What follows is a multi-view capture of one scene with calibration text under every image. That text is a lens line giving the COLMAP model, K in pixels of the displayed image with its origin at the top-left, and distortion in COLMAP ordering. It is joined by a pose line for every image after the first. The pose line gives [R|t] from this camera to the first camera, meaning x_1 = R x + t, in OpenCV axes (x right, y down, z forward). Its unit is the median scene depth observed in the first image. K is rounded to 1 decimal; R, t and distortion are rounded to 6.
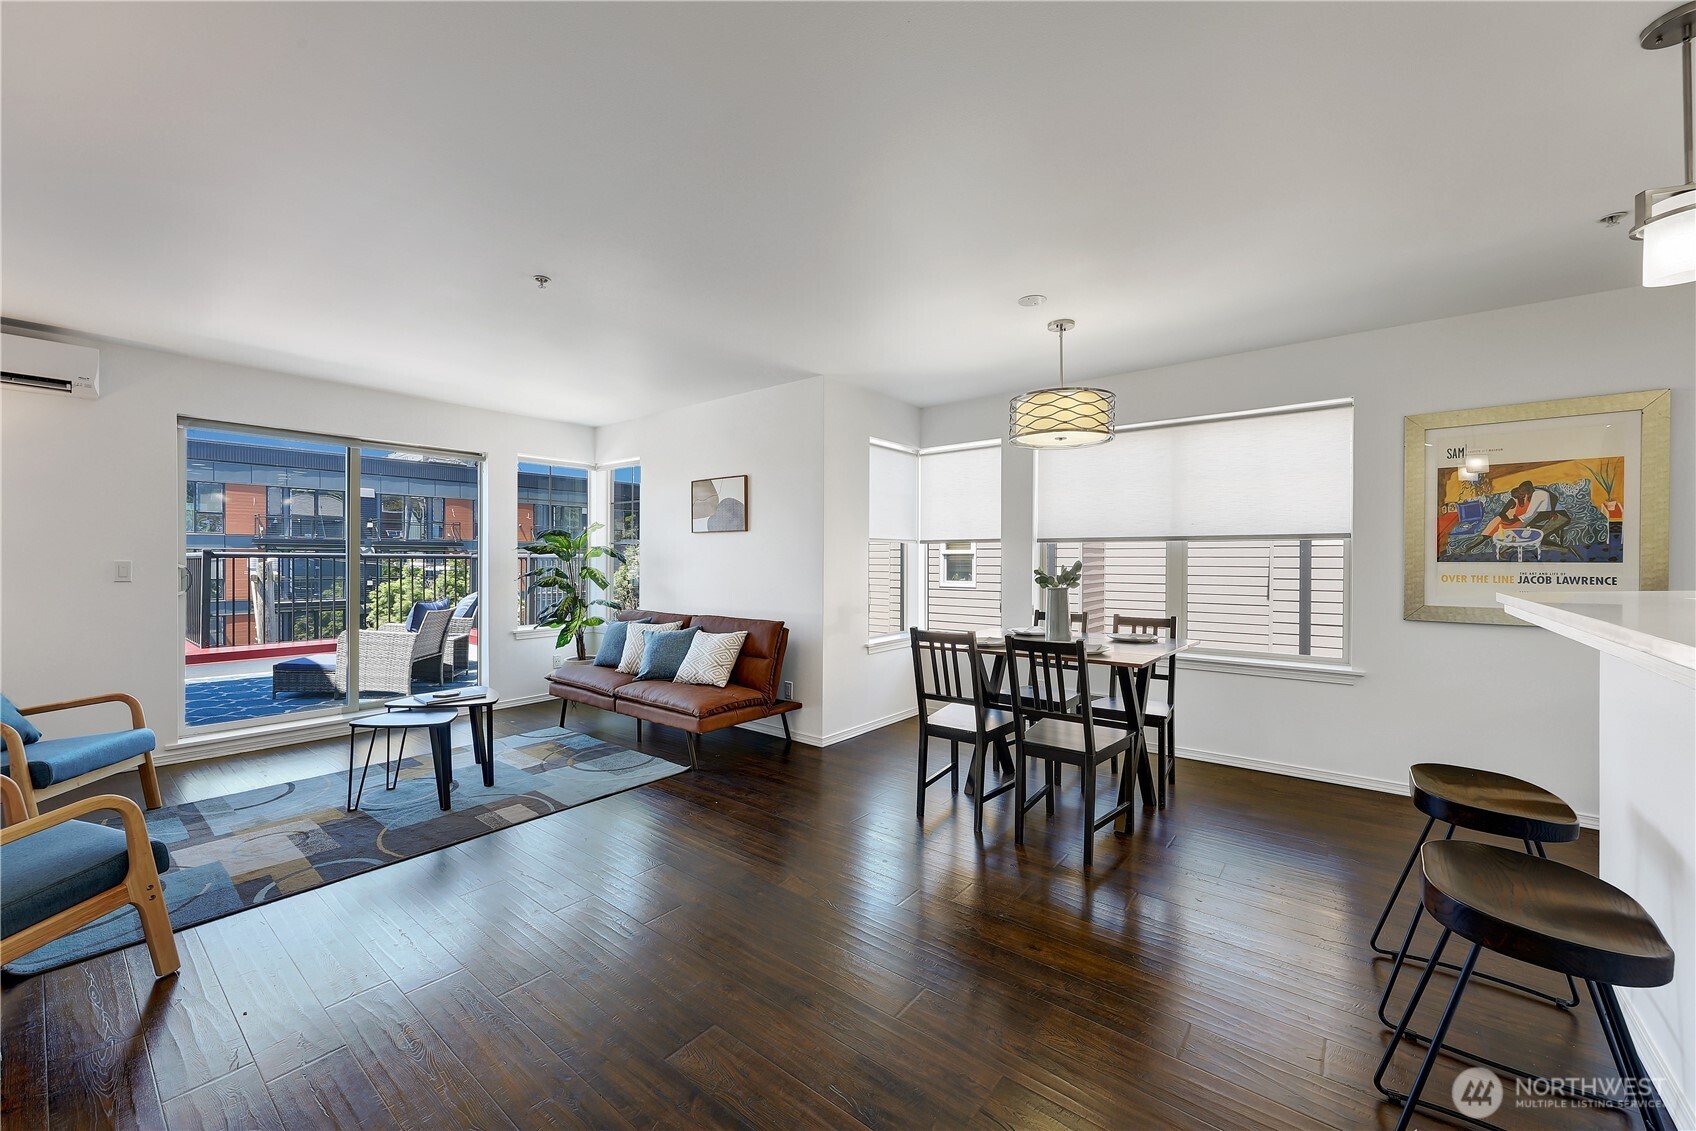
lens RADIAL K [[630.2, 0, 849.1], [0, 630.2, 565.5], [0, 0, 1]] dist [-0.009815, 0.001566]
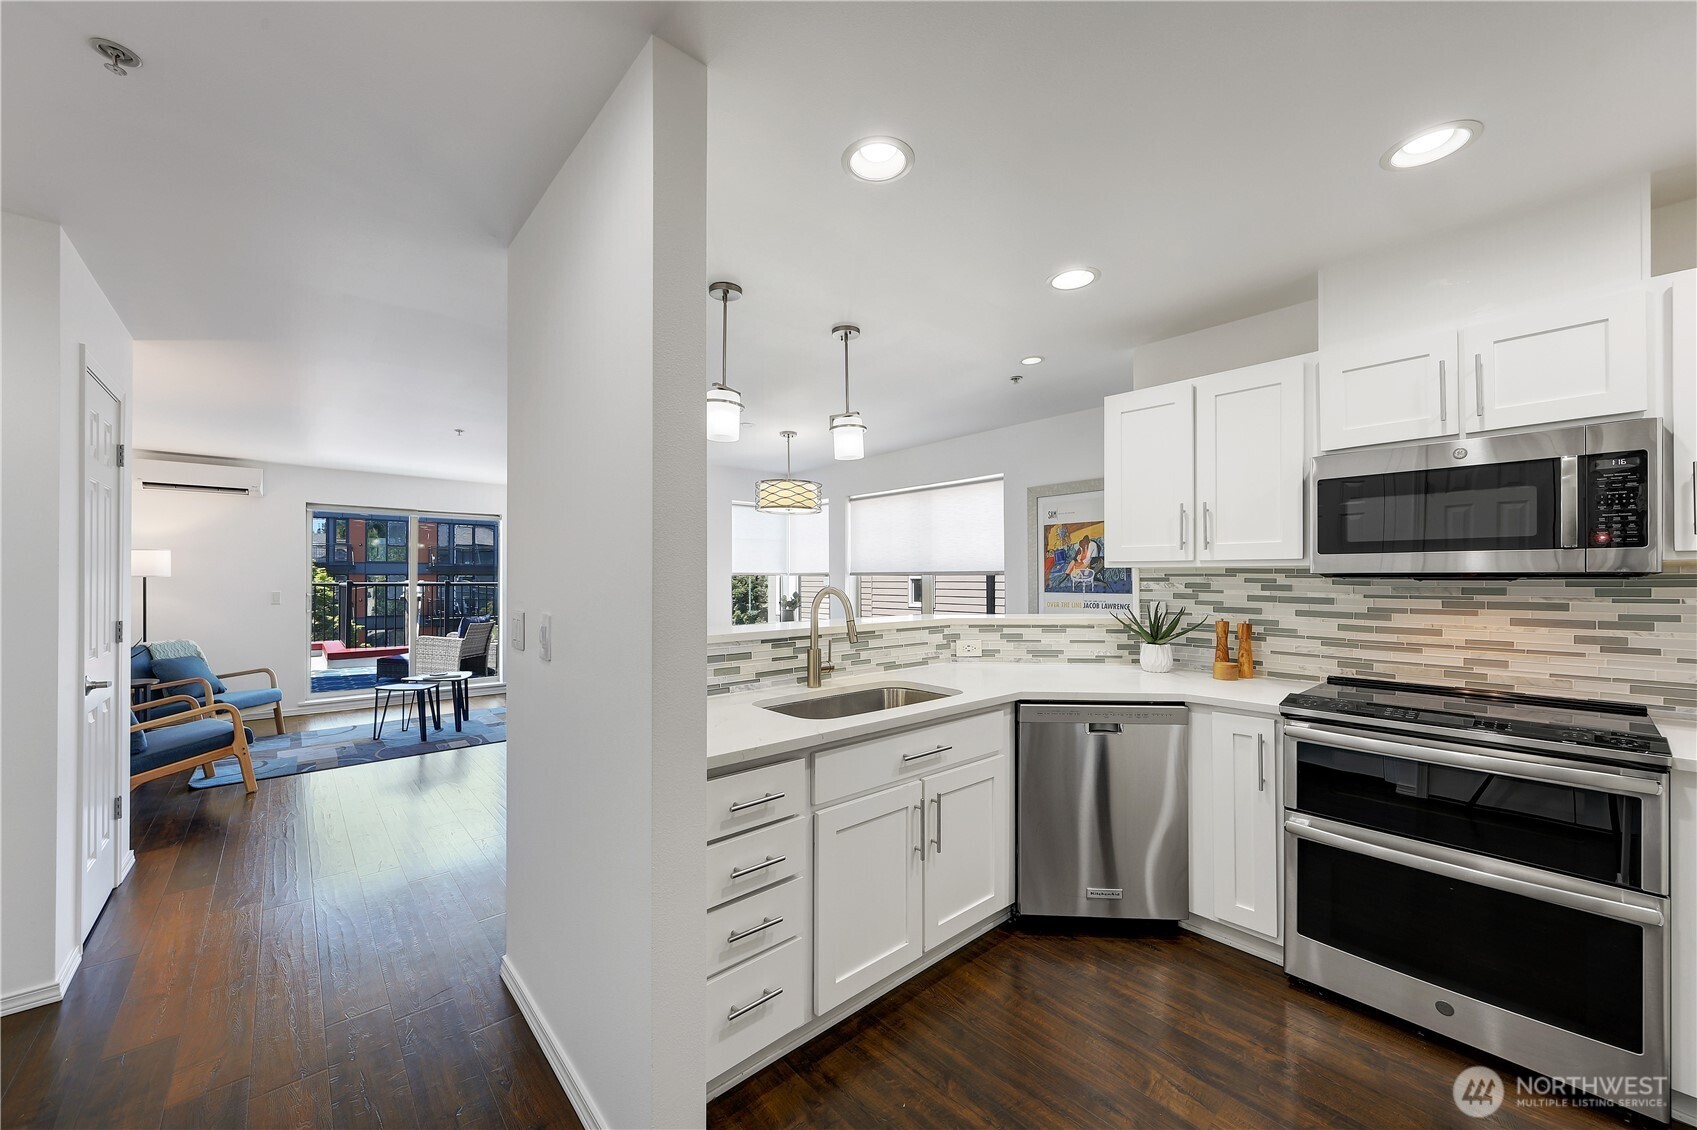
lens RADIAL K [[630.6, 0, 853.7], [0, 630.6, 575.0], [0, 0, 1]] dist [-0.009815, 0.001566]
pose [[0.985957, -0.007432, -0.166834, 0.738323], [0.005007, 0.999876, -0.014952, -0.024877], [0.166924, 0.013907, 0.985872, -0.455311]]
